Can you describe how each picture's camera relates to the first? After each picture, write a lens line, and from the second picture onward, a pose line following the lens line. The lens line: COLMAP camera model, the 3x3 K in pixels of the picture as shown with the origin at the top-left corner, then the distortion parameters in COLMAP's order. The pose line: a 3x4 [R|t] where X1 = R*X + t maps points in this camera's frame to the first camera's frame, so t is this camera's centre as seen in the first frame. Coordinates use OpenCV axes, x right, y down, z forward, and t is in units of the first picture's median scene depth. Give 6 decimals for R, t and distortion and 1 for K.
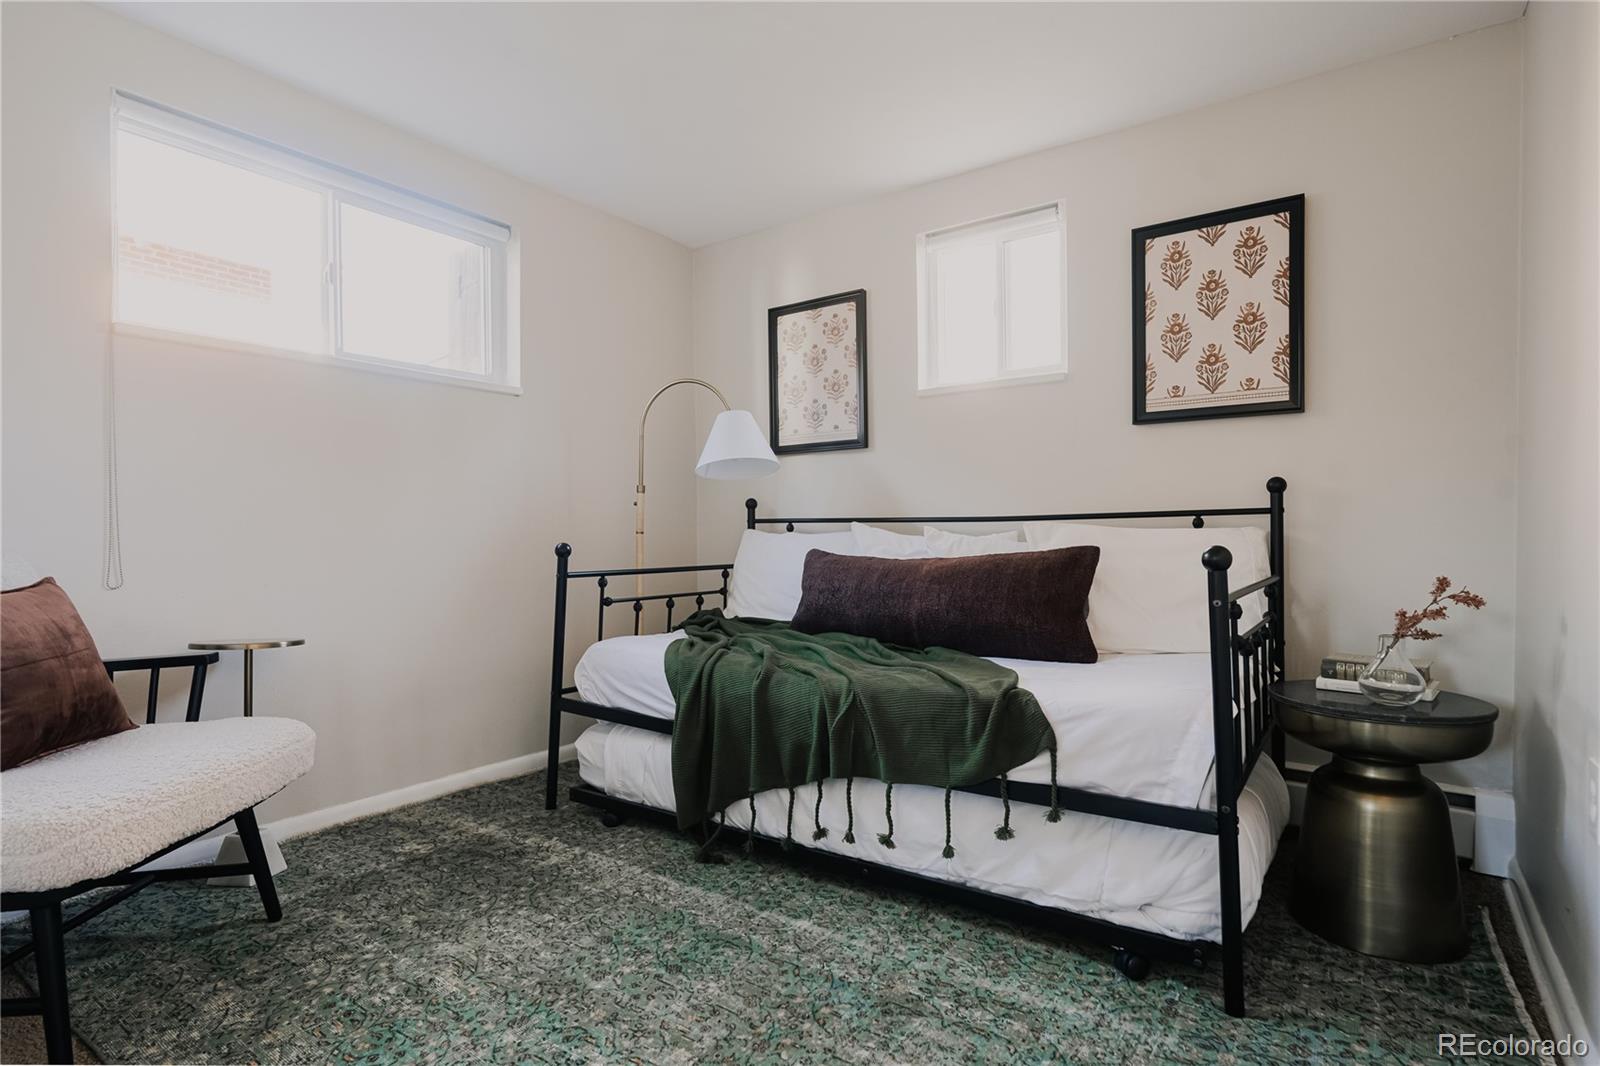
lens RADIAL K [[828.4, 0, 800.0], [0, 828.4, 533.0], [0, 0, 1]] dist [-0.044891, 0.000062]
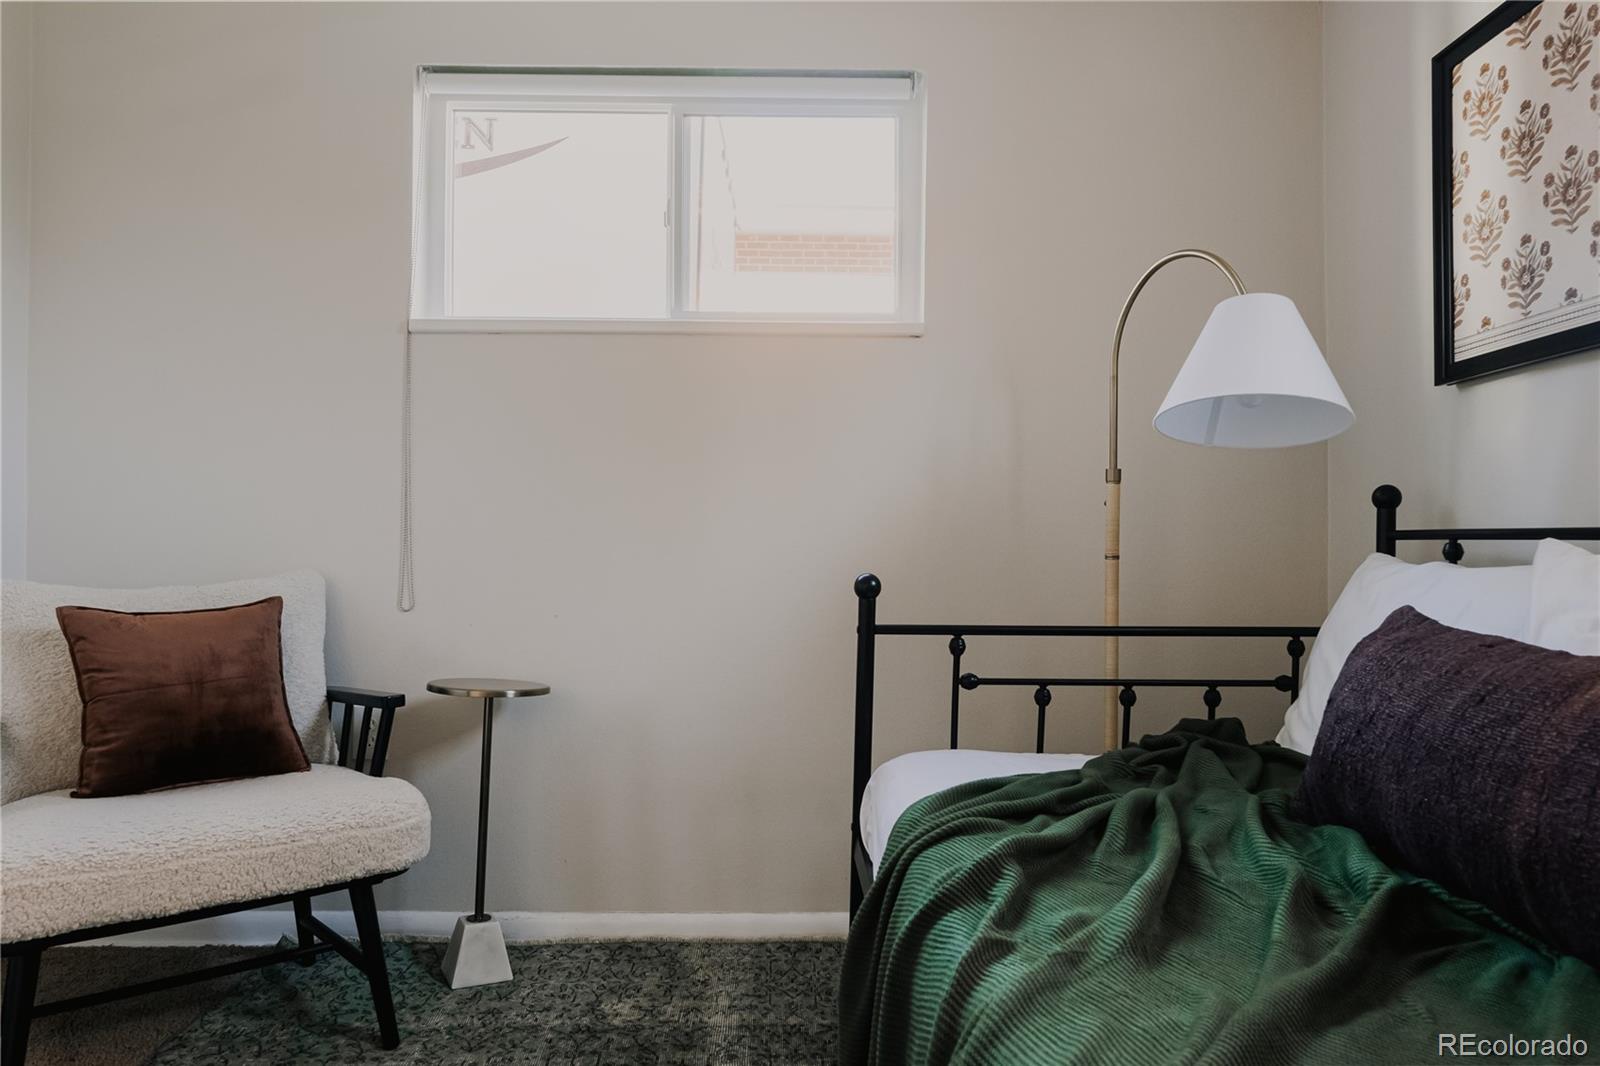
lens RADIAL K [[1036.6, 0, 800.0], [0, 1036.6, 533.0], [0, 0, 1]] dist [-0.012925, -0.003310]
pose [[0.575678, -0.001315, -0.817675, 0.269256], [-0.009196, 0.999925, -0.008083, -0.009804], [0.817625, 0.012173, 0.575623, 0.502065]]
